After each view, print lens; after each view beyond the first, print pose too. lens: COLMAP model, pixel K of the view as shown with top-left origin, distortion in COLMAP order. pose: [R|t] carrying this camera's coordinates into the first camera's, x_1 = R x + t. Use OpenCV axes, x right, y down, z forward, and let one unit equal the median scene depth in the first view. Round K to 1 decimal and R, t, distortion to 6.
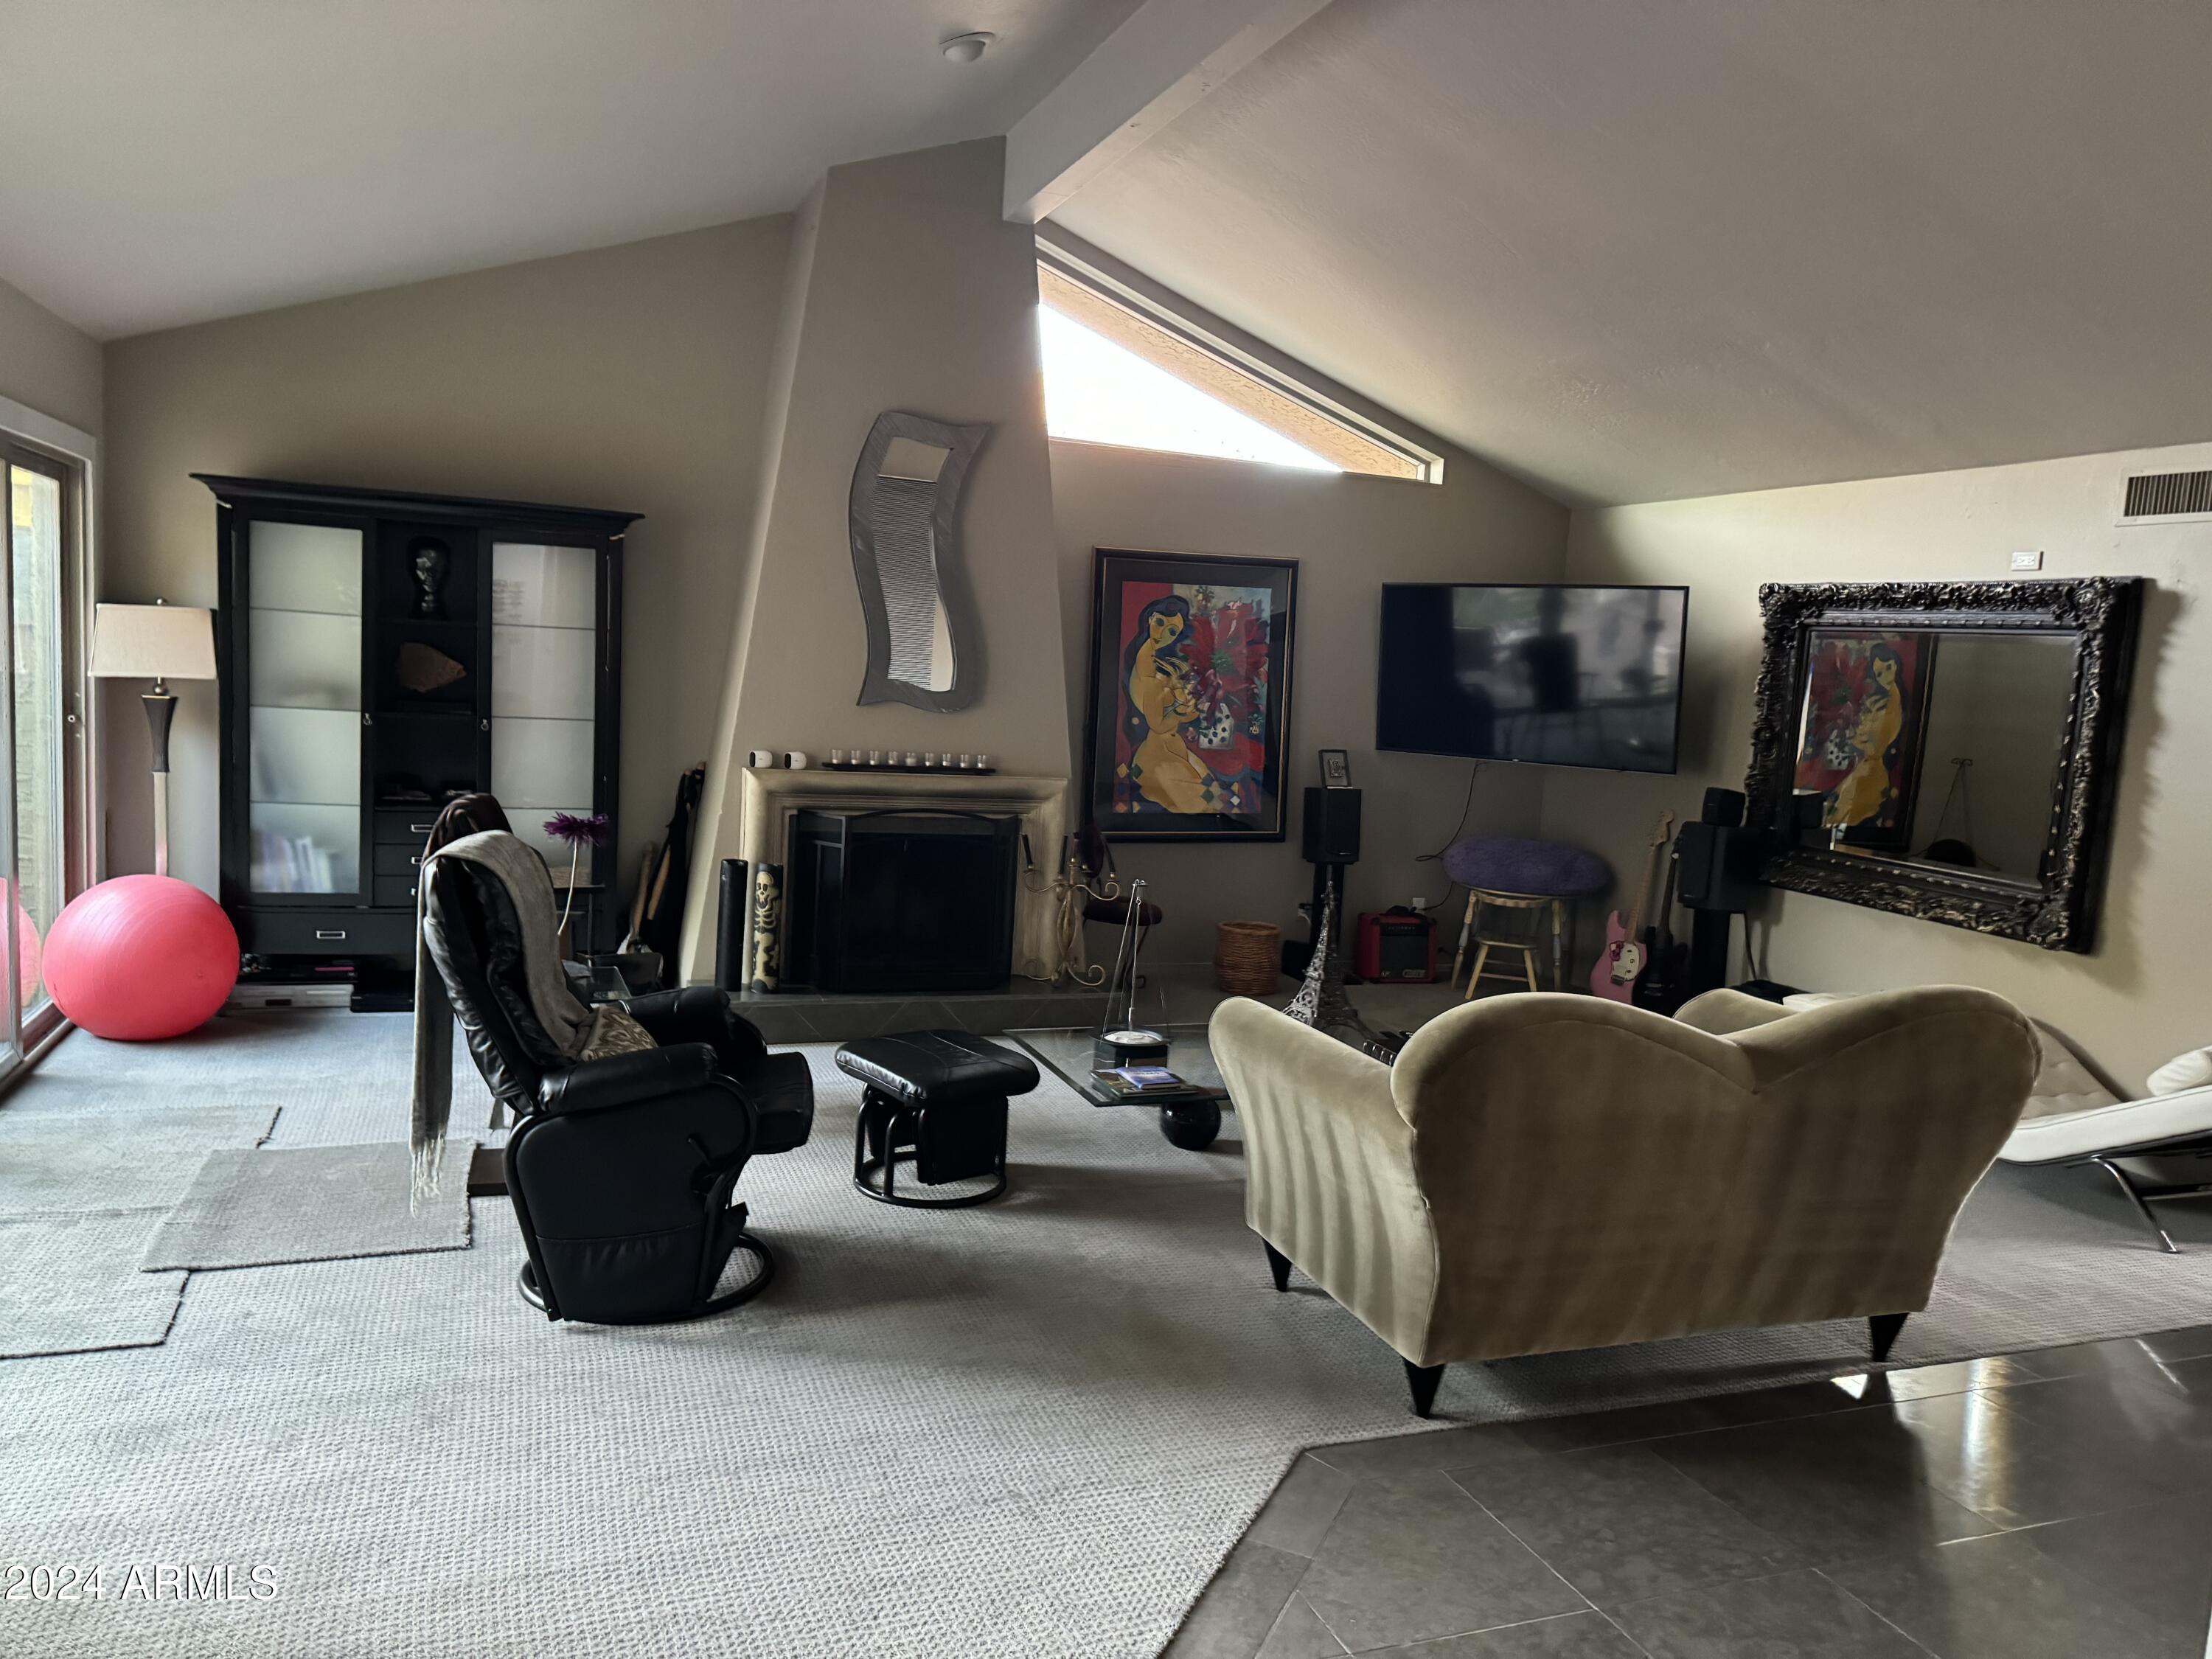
lens RADIAL K [[1562.7, 0, 1105.8], [0, 1562.7, 839.5], [0, 0, 1]] dist [-0.005545, -0.005347]
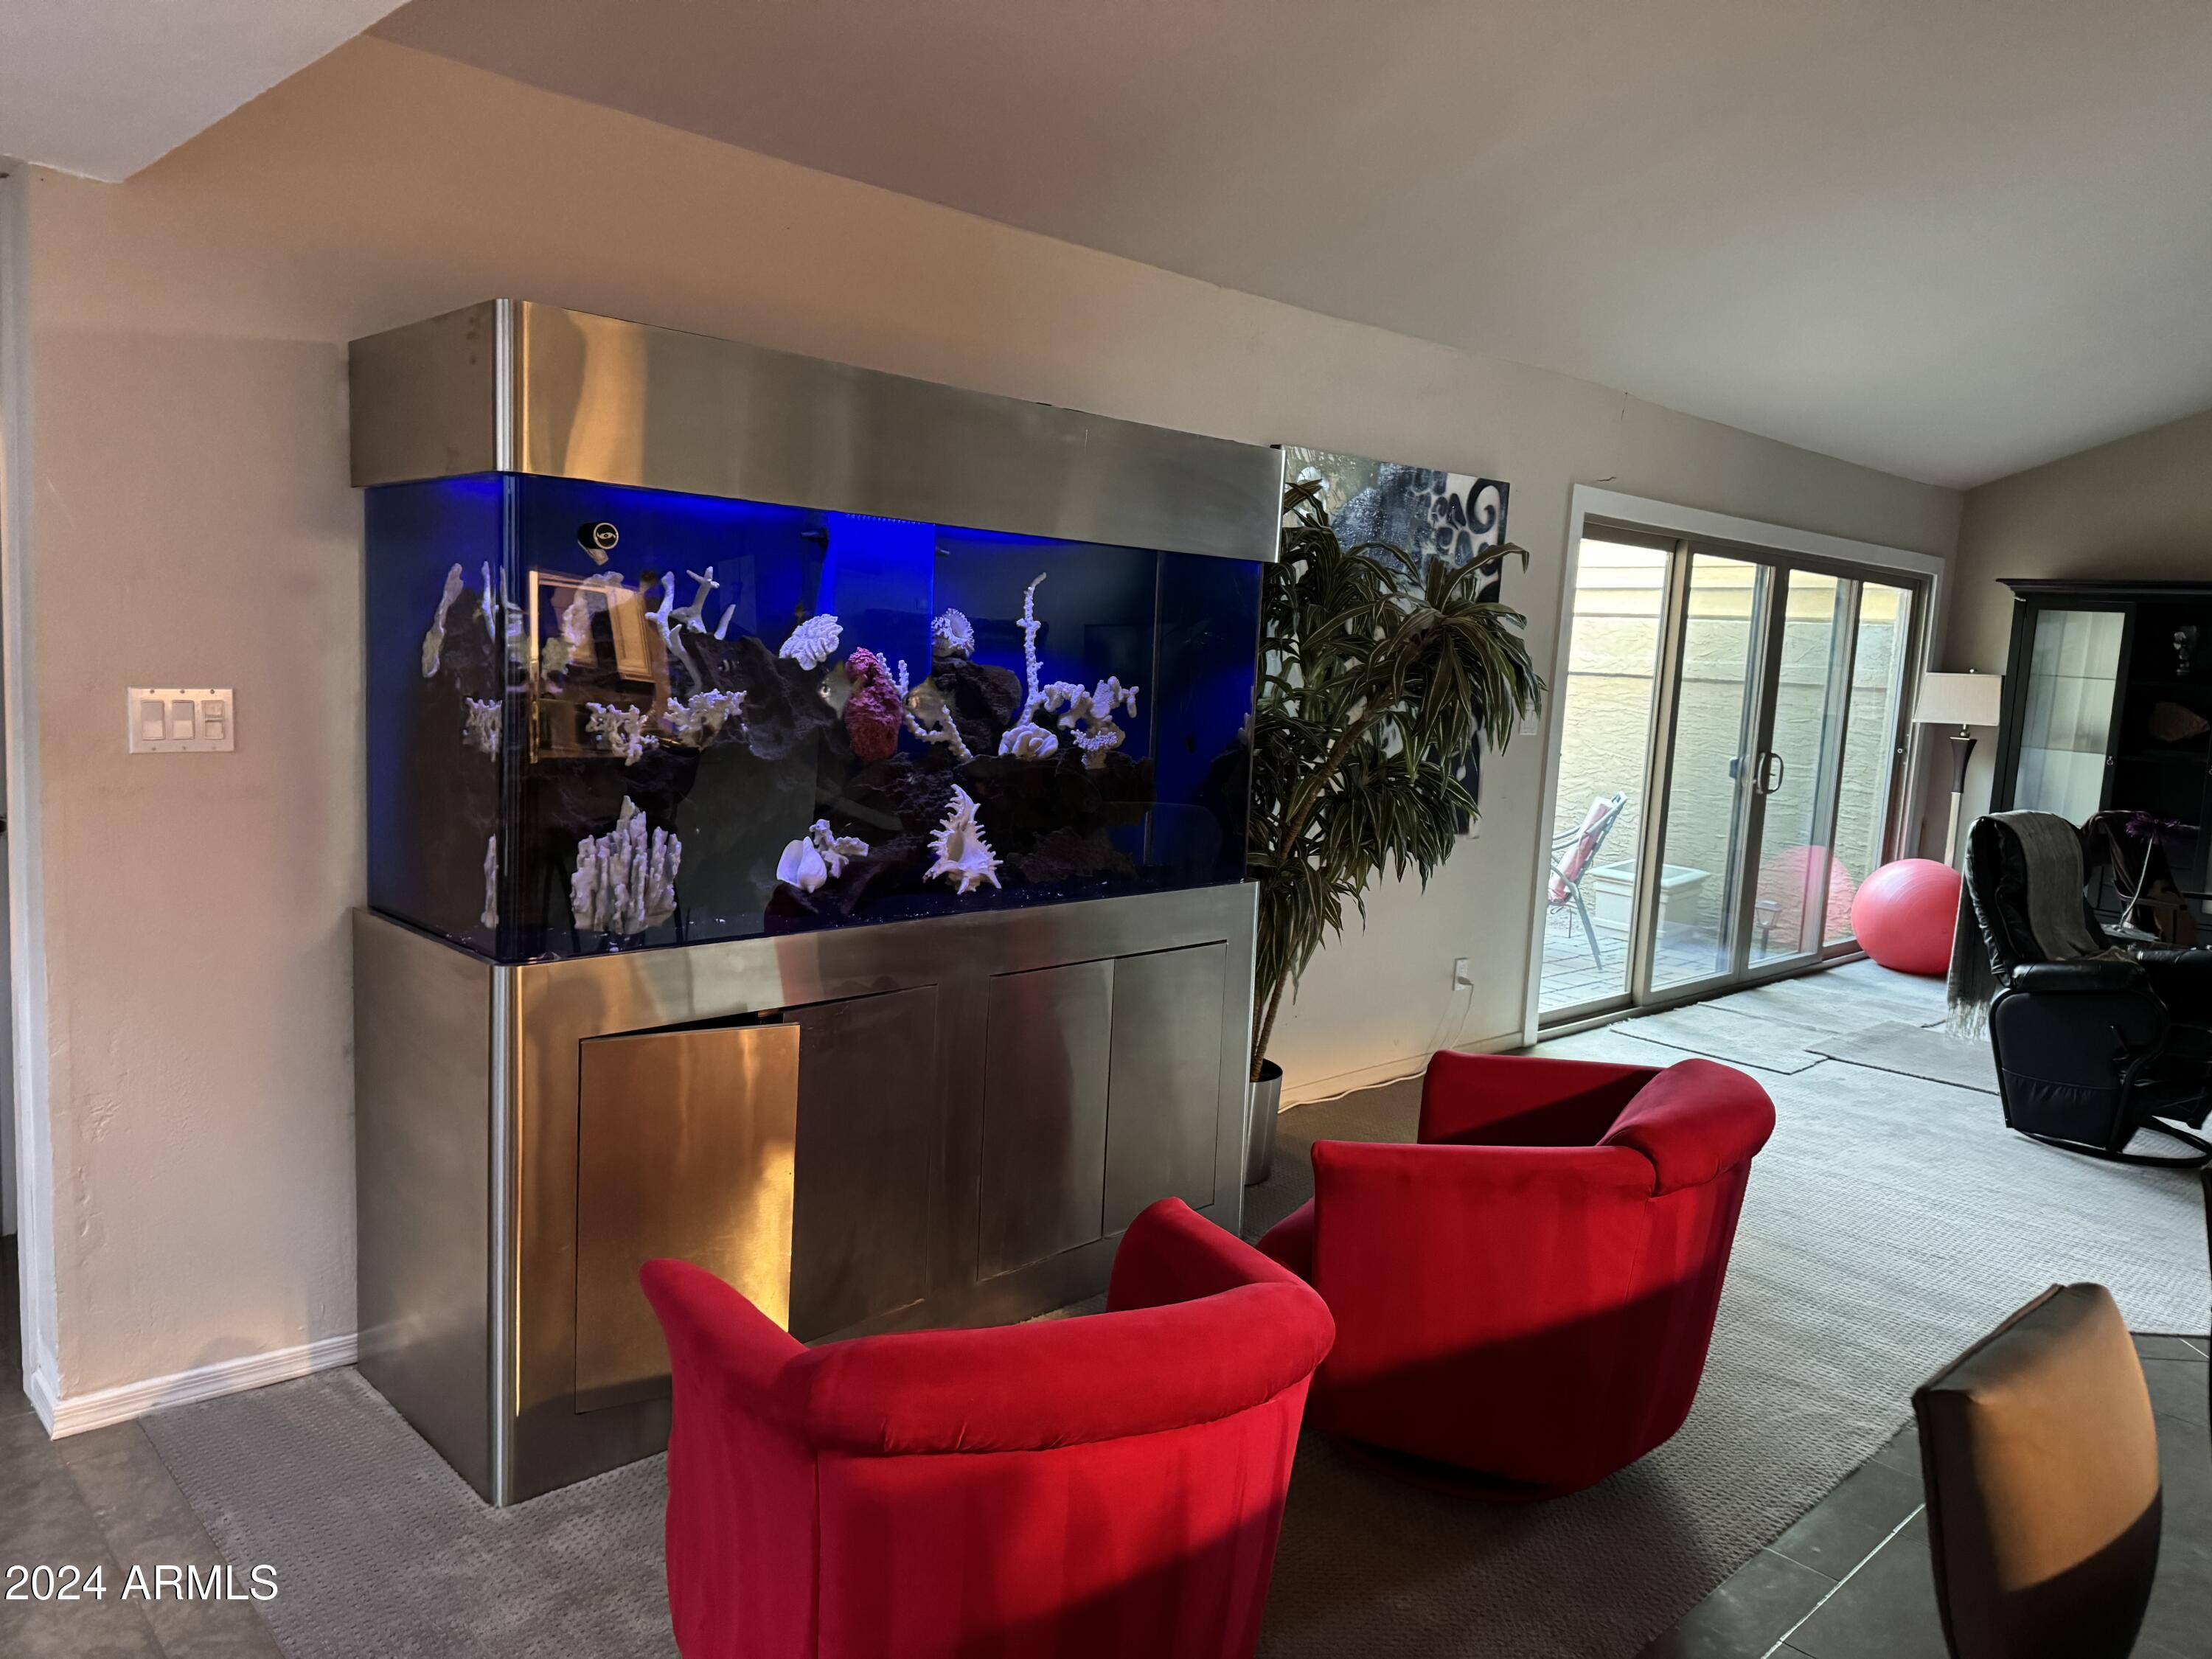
lens RADIAL K [[1562.7, 0, 1104.7], [0, 1562.7, 835.2], [0, 0, 1]] dist [-0.005545, -0.005347]
pose [[0.387793, 0.077240, -0.918504, 0.400751], [-0.132713, 0.990779, 0.027286, 0.060604], [0.912142, 0.111316, 0.394468, -0.255136]]
